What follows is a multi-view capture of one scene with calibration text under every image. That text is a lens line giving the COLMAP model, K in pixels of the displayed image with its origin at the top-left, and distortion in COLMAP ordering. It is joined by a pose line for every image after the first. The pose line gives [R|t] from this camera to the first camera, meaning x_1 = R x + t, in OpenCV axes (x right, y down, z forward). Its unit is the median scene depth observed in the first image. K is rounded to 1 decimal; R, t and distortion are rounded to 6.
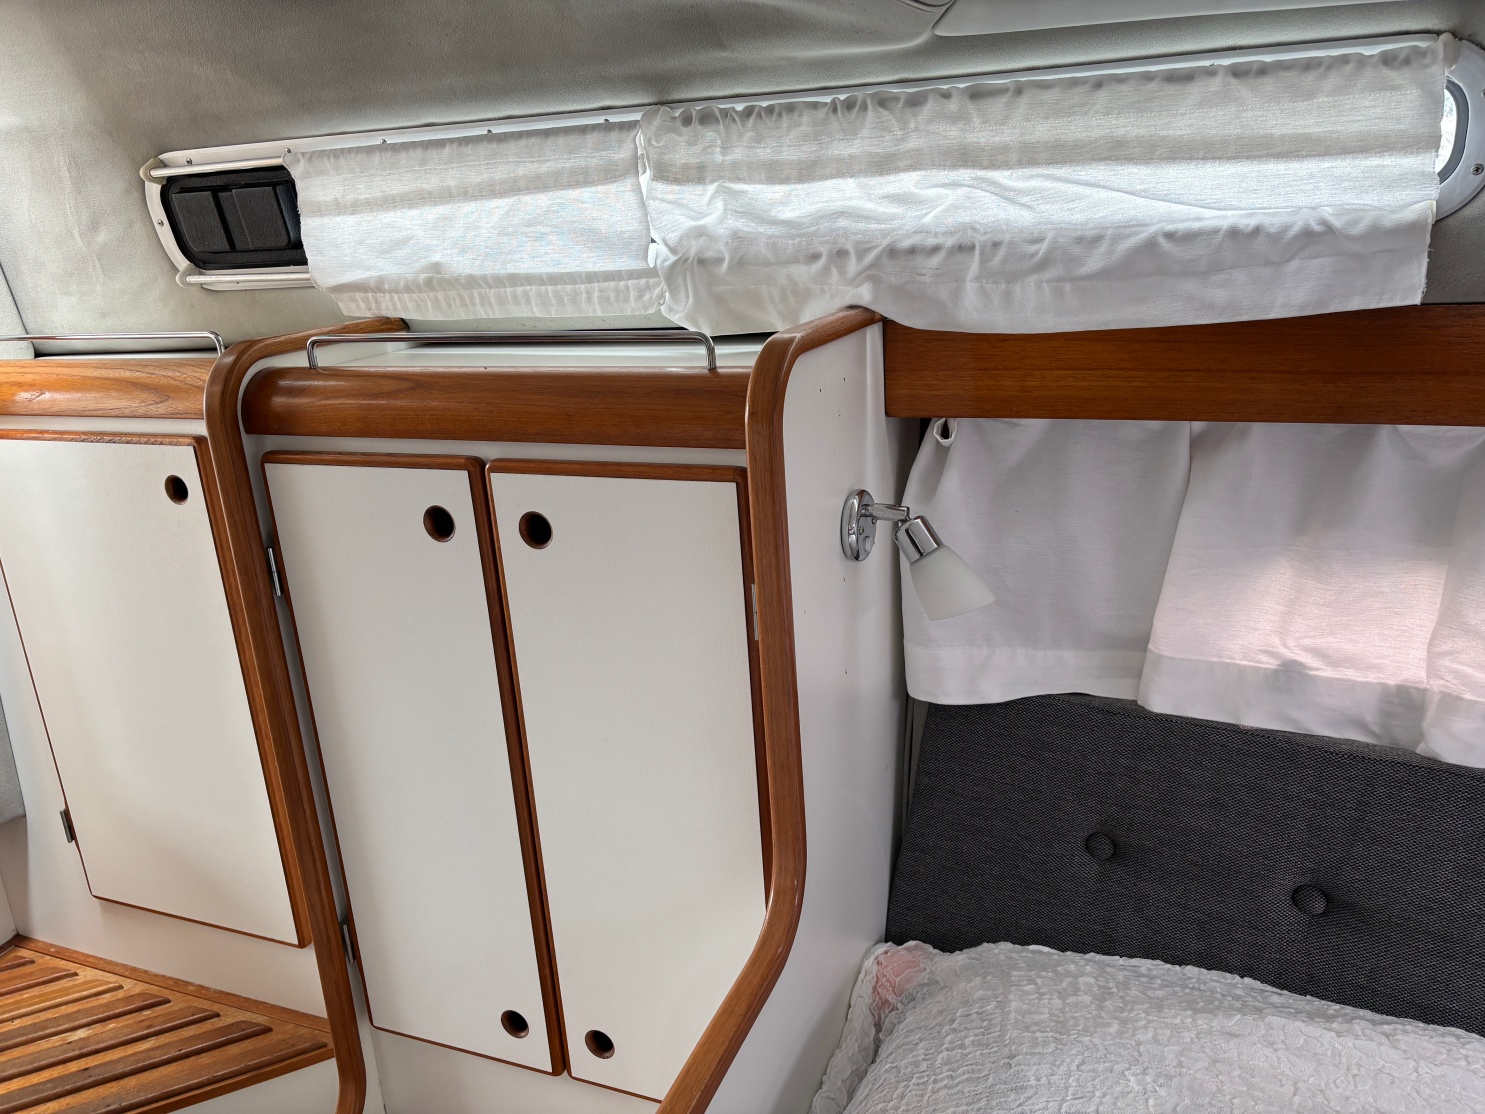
lens RADIAL K [[1123.6, 0, 742.5], [0, 1123.6, 557.0], [0, 0, 1]] dist [0.055089, -0.052569]
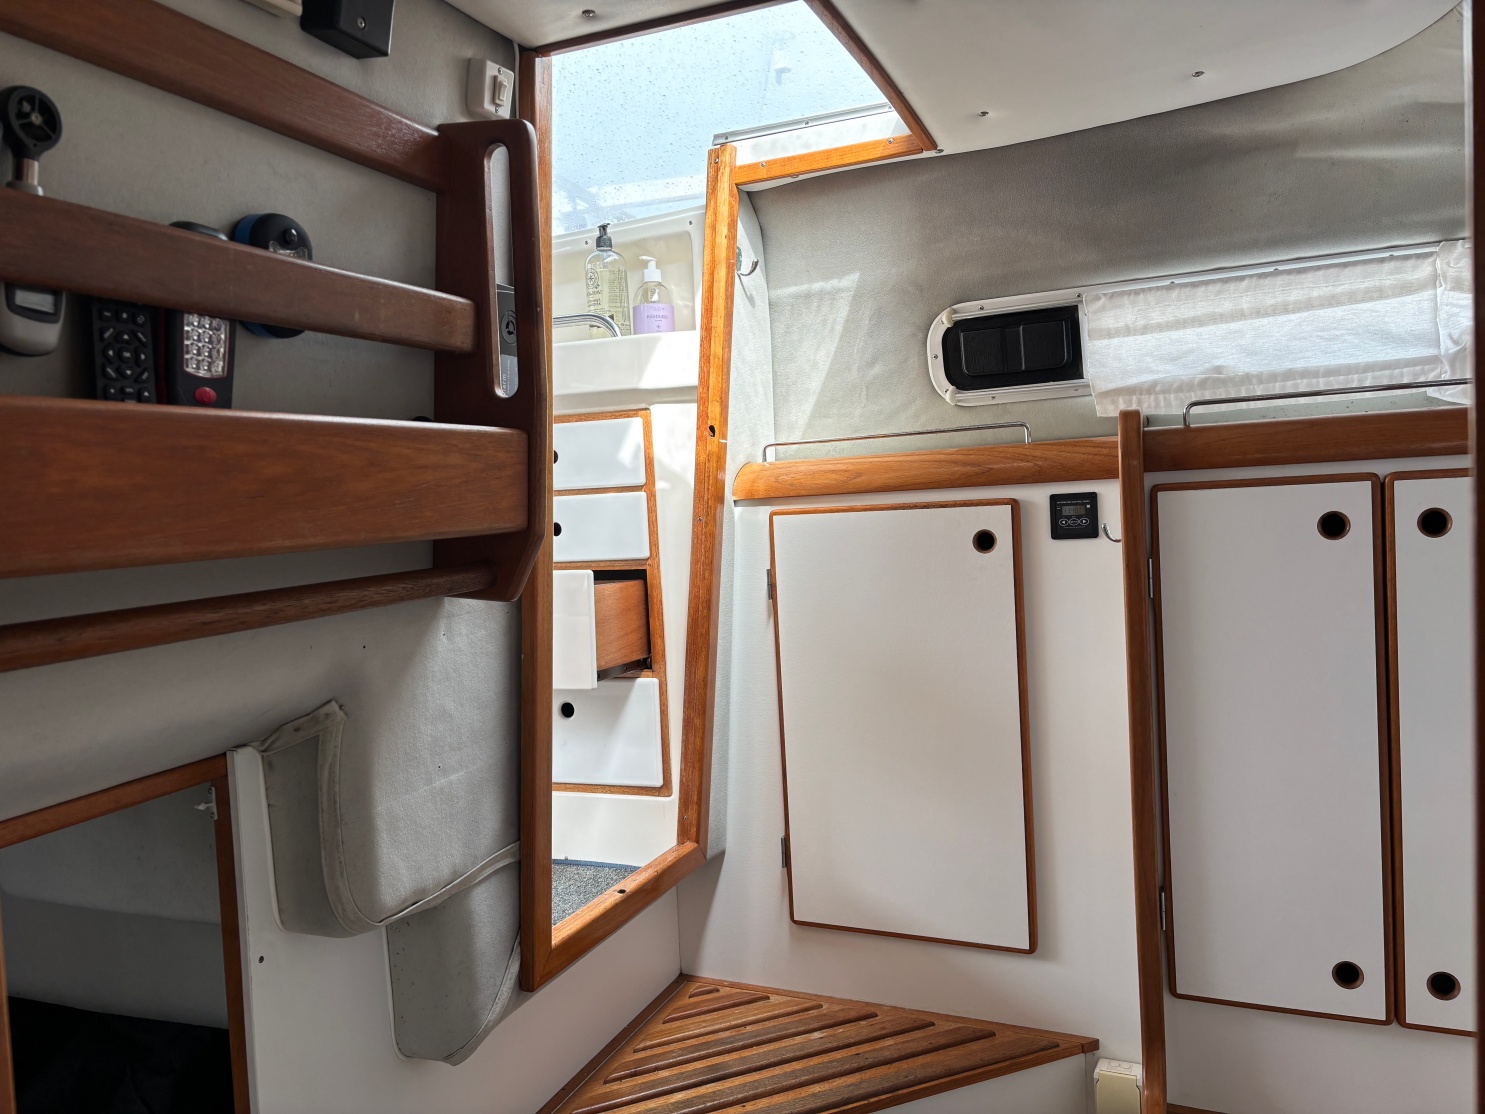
lens RADIAL K [[1123.6, 0, 742.5], [0, 1123.6, 557.0], [0, 0, 1]] dist [0.055089, -0.052569]
pose [[0.998552, 0.010213, -0.052813, -0.783909], [-0.022507, 0.971060, -0.237773, 0.296019], [0.048856, 0.238617, 0.969884, -0.269444]]
